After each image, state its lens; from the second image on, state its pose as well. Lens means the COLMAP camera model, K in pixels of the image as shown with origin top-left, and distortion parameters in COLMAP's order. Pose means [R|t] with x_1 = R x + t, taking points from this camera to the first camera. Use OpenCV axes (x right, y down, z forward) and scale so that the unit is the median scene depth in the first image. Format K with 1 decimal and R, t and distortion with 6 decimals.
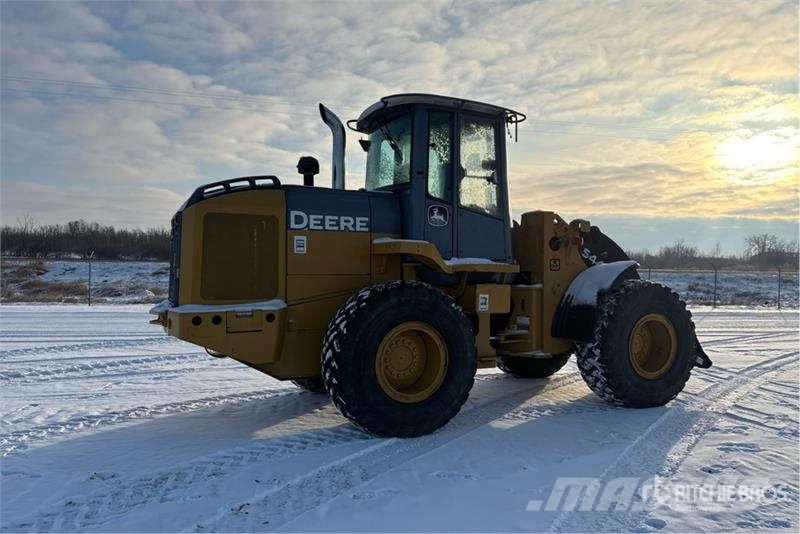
lens RADIAL K [[592.0, 0, 407.7], [0, 592.0, 266.8], [0, 0, 1]] dist [0.097624, -0.197907]
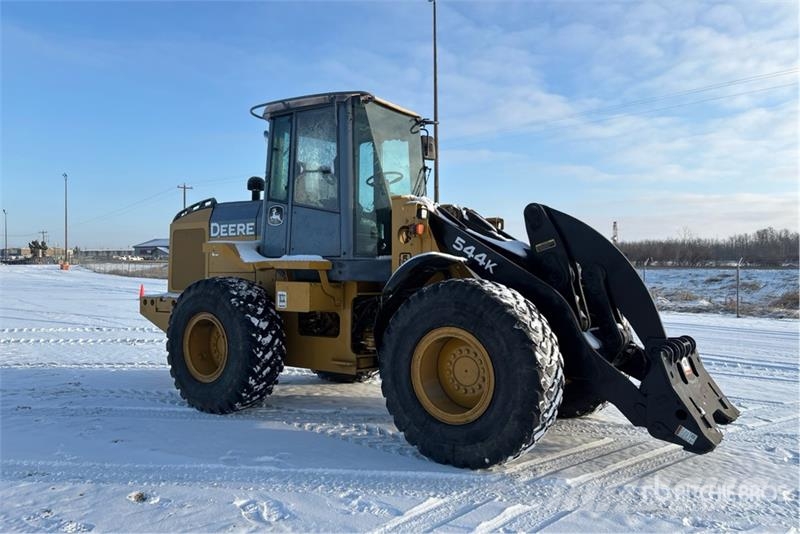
lens RADIAL K [[592.0, 0, 407.7], [0, 592.0, 266.8], [0, 0, 1]] dist [0.097624, -0.197907]
pose [[0.493653, -0.014385, -0.869540, 1.081875], [0.001600, 0.999877, -0.015632, 0.020951], [0.869657, 0.006326, 0.493615, 0.687729]]
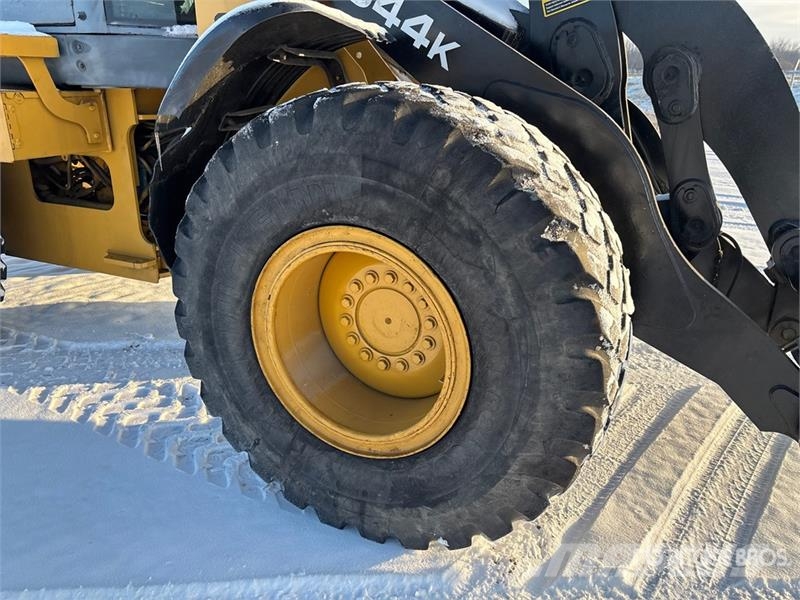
lens RADIAL K [[596.8, 0, 399.9], [0, 596.8, 293.9], [0, 0, 1]] dist [0.053032, -0.053320]
pose [[0.635328, 0.257681, -0.727983, 0.671368], [-0.004177, 0.943820, 0.330435, 0.025095], [0.772231, -0.206894, 0.600711, 0.956792]]
